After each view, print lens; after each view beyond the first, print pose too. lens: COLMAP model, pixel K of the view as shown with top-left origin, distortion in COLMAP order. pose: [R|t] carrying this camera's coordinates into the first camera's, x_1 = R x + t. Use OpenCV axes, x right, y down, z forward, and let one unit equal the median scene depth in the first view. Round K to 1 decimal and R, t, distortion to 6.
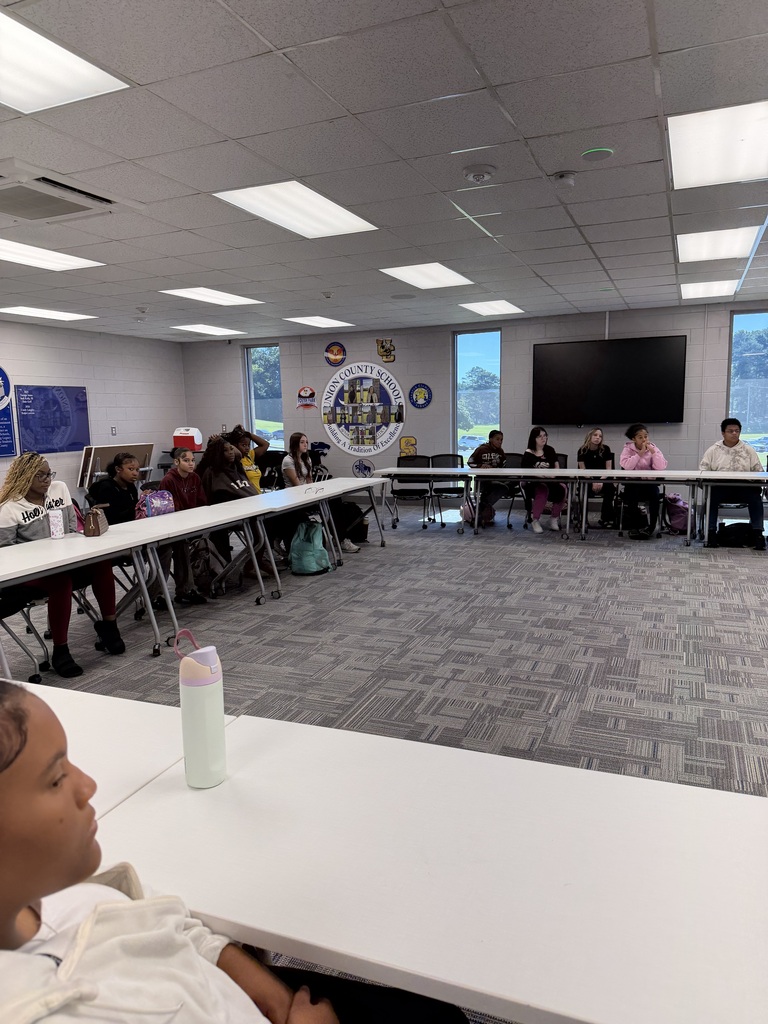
lens RADIAL K [[733.9, 0, 380.8], [0, 733.9, 518.0], [0, 0, 1]] dist [0.043167, -0.000353]
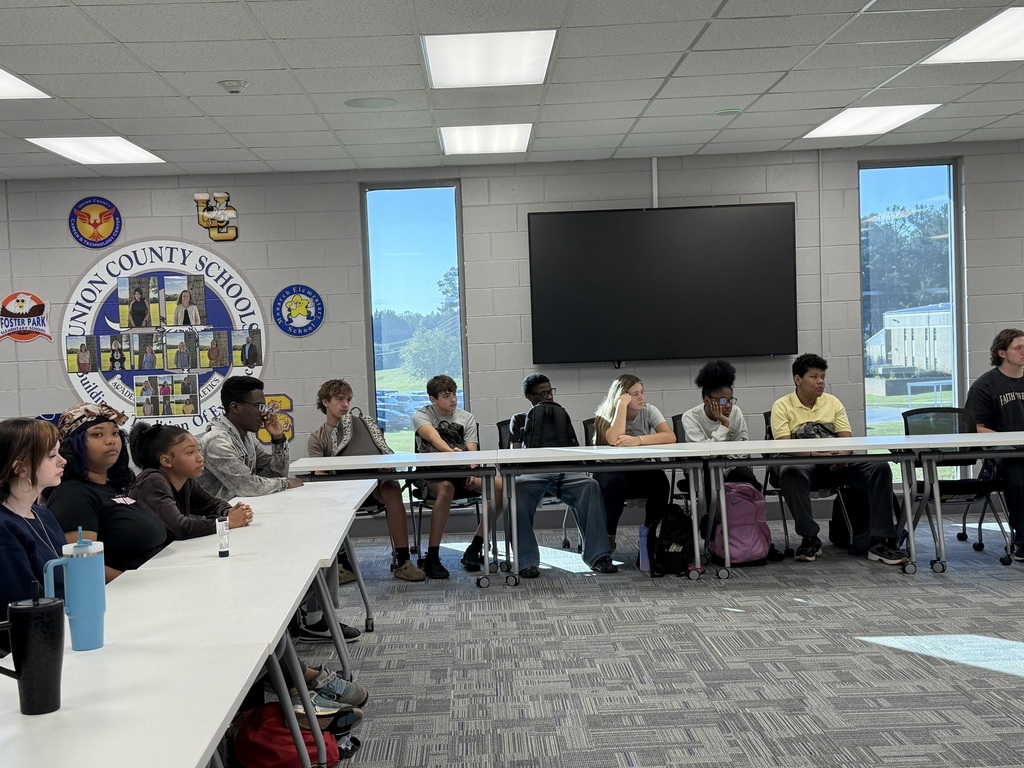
lens RADIAL K [[1431.1, 0, 514.4], [0, 1431.1, 374.4], [0, 0, 1]] dist [0.218756, 0.000000]
pose [[0.908952, -0.025411, 0.416126, -0.206635], [0.078283, 0.990789, -0.110493, -0.007552], [-0.409485, 0.133009, 0.902569, 0.085126]]
